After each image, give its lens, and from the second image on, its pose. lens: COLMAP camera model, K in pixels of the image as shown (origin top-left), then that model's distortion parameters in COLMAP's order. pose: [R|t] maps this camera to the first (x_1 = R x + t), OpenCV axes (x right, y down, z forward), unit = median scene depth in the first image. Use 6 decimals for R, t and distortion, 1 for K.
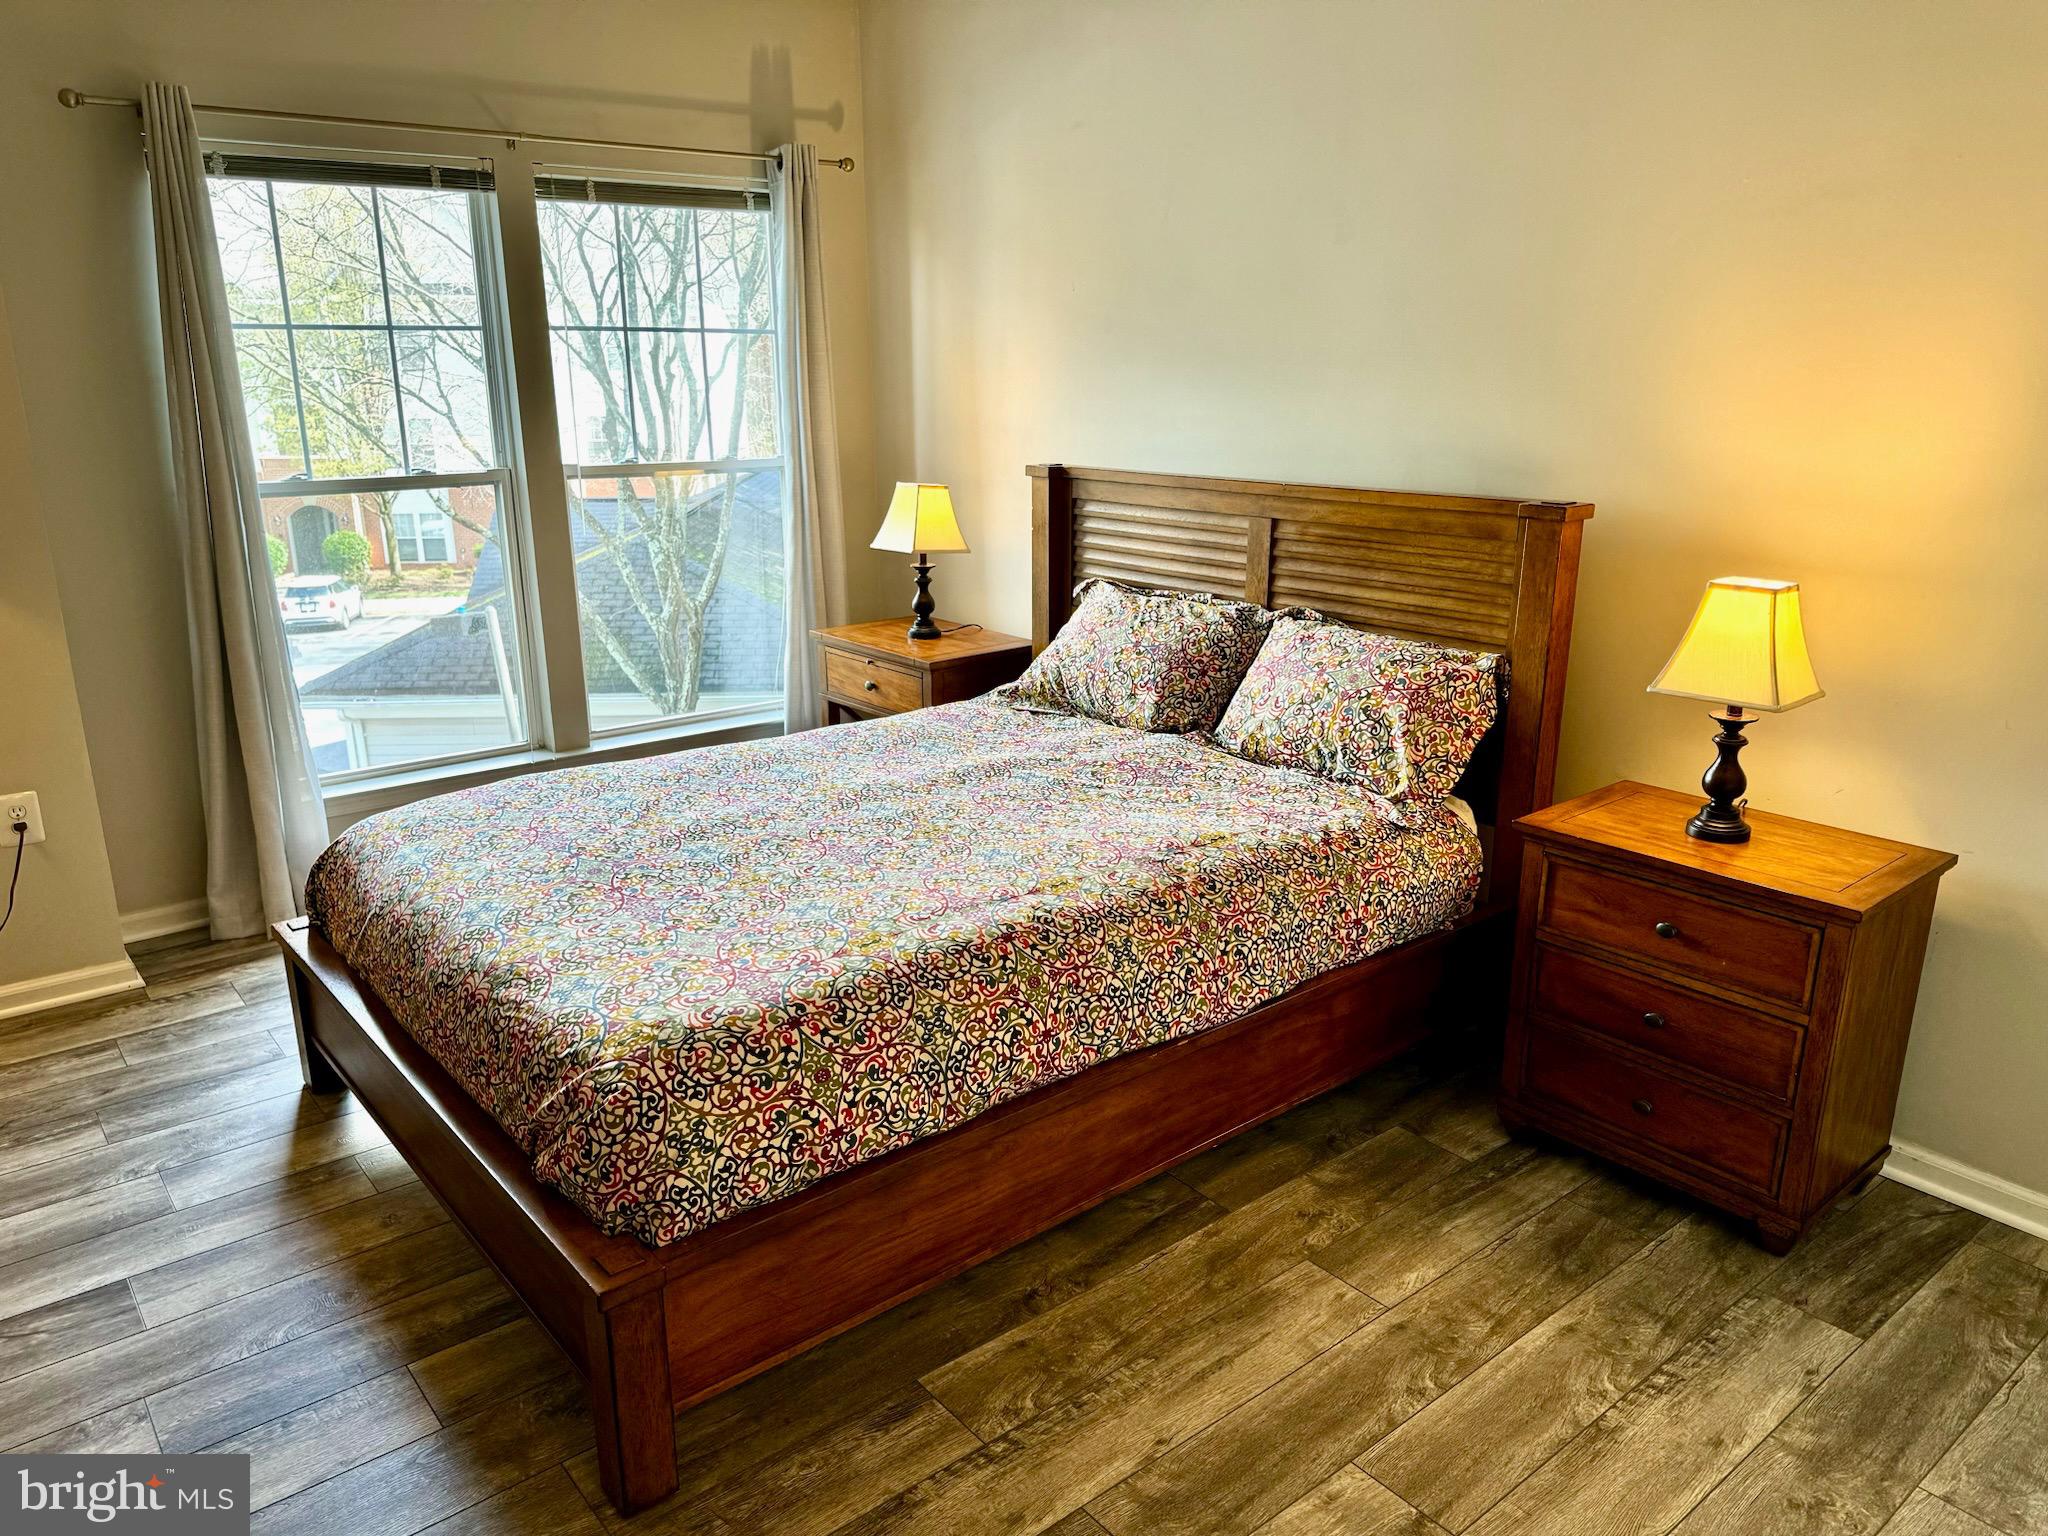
lens RADIAL K [[1454.9, 0, 1024.0], [0, 1454.9, 768.0], [0, 0, 1]] dist [0.162886, -0.232584]
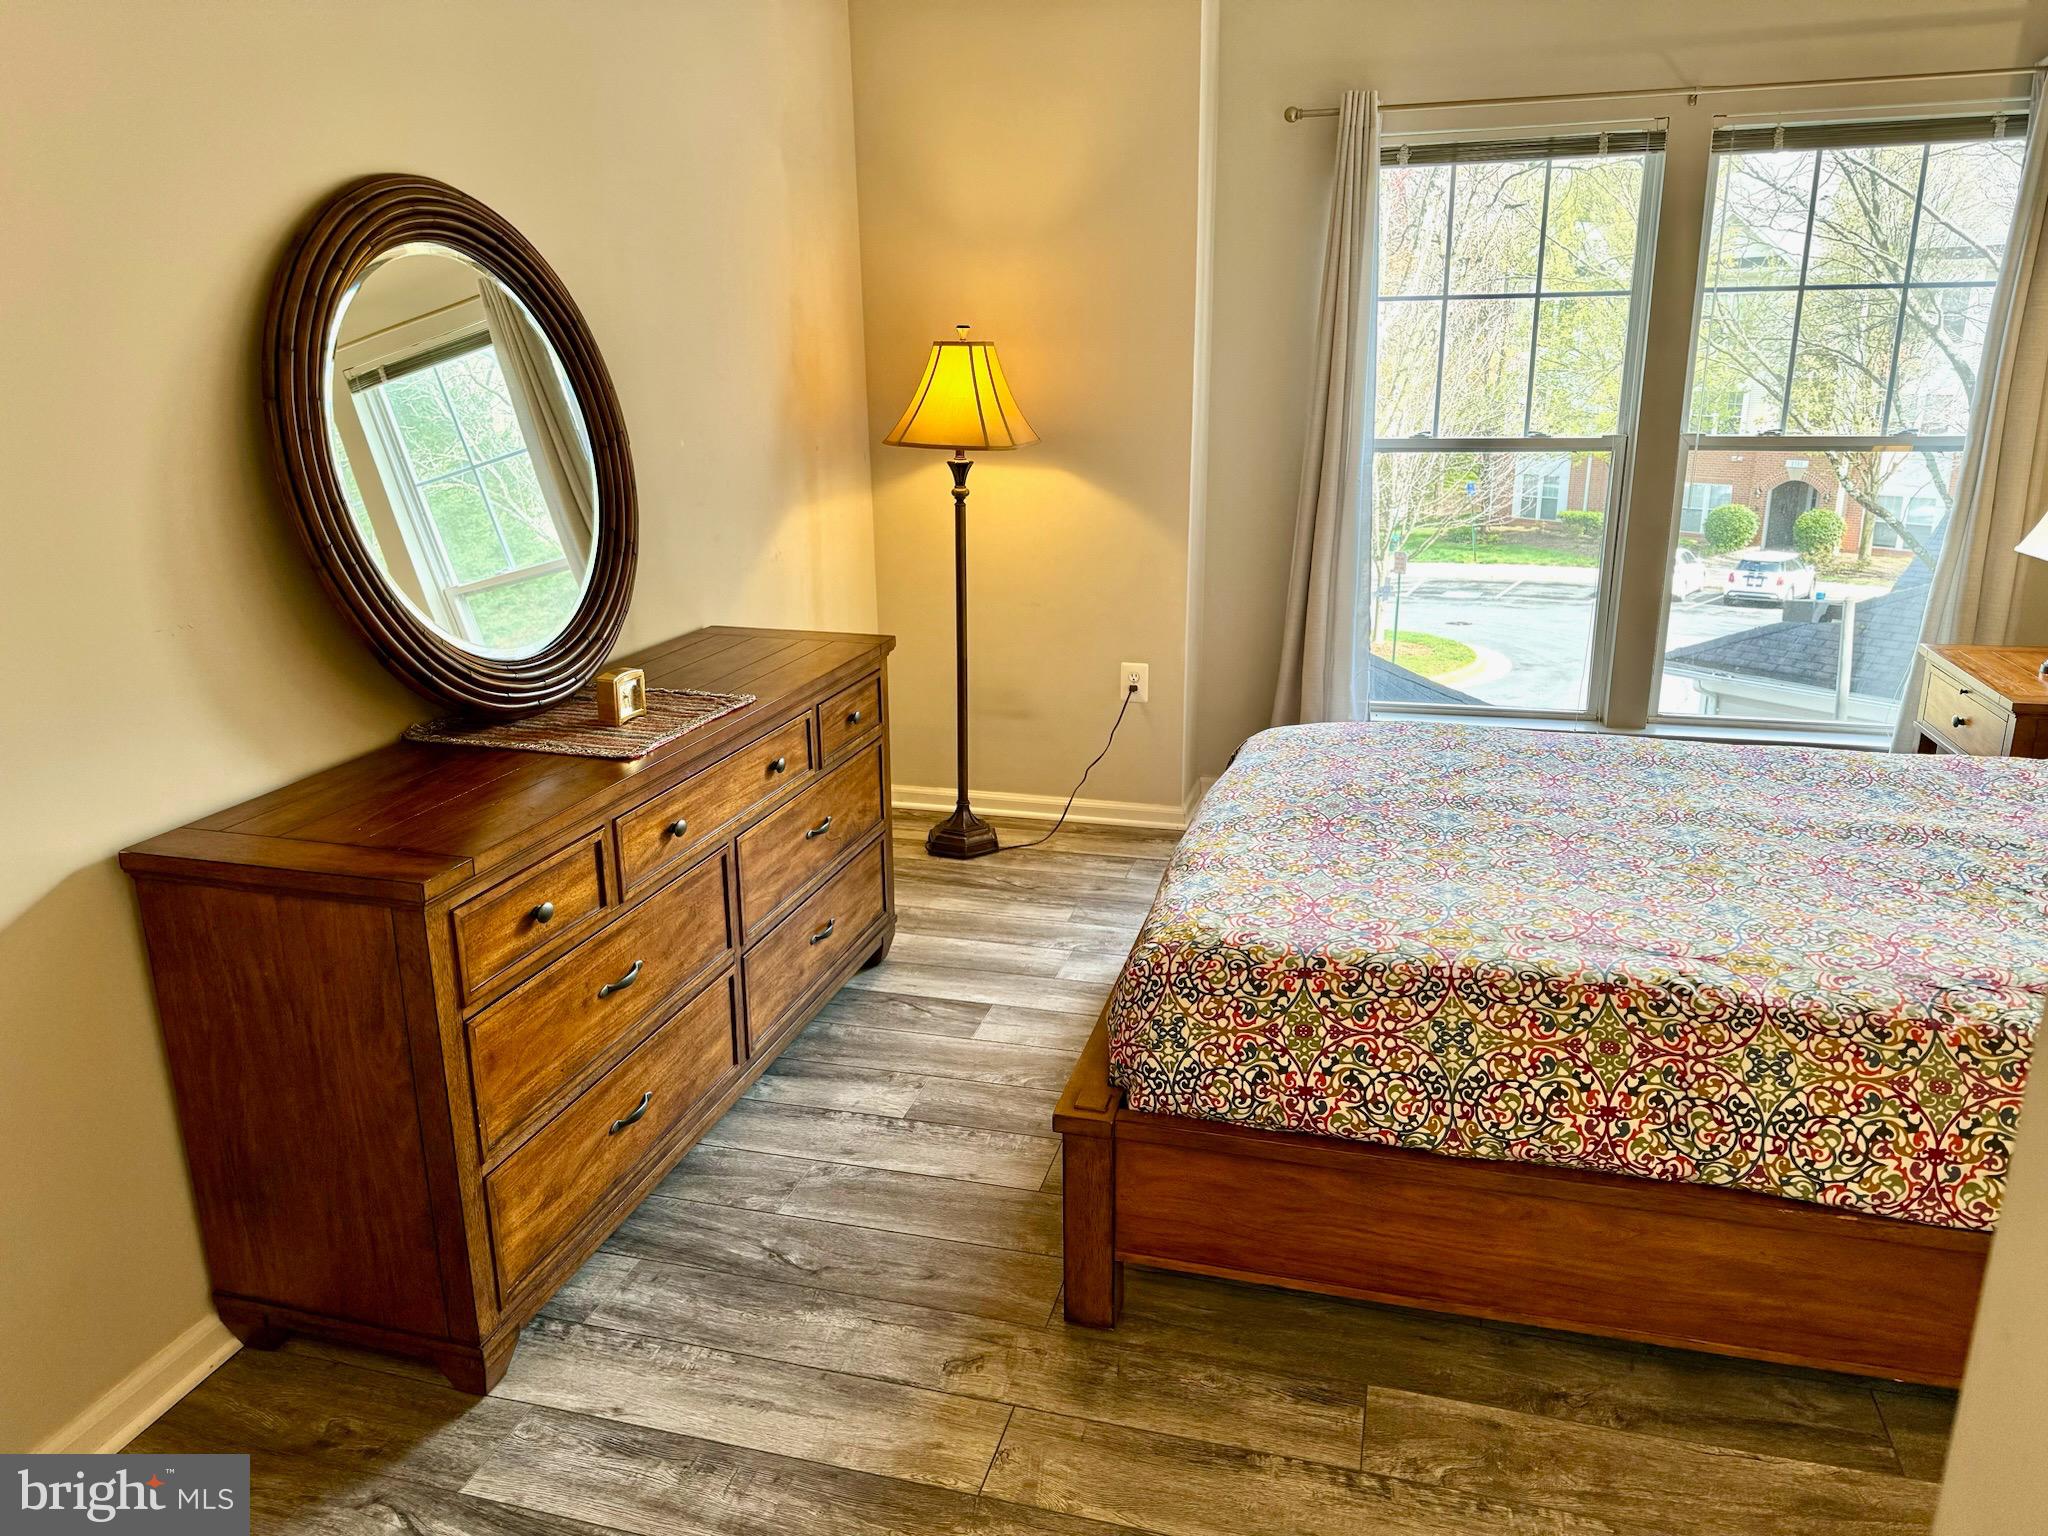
lens RADIAL K [[1454.9, 0, 1024.0], [0, 1454.9, 768.0], [0, 0, 1]] dist [0.162886, -0.232584]
pose [[0.568292, 0.223539, -0.791880, 0.433943], [-0.211318, 0.969761, 0.122101, -0.040377], [0.795229, 0.097949, 0.598345, 0.192752]]
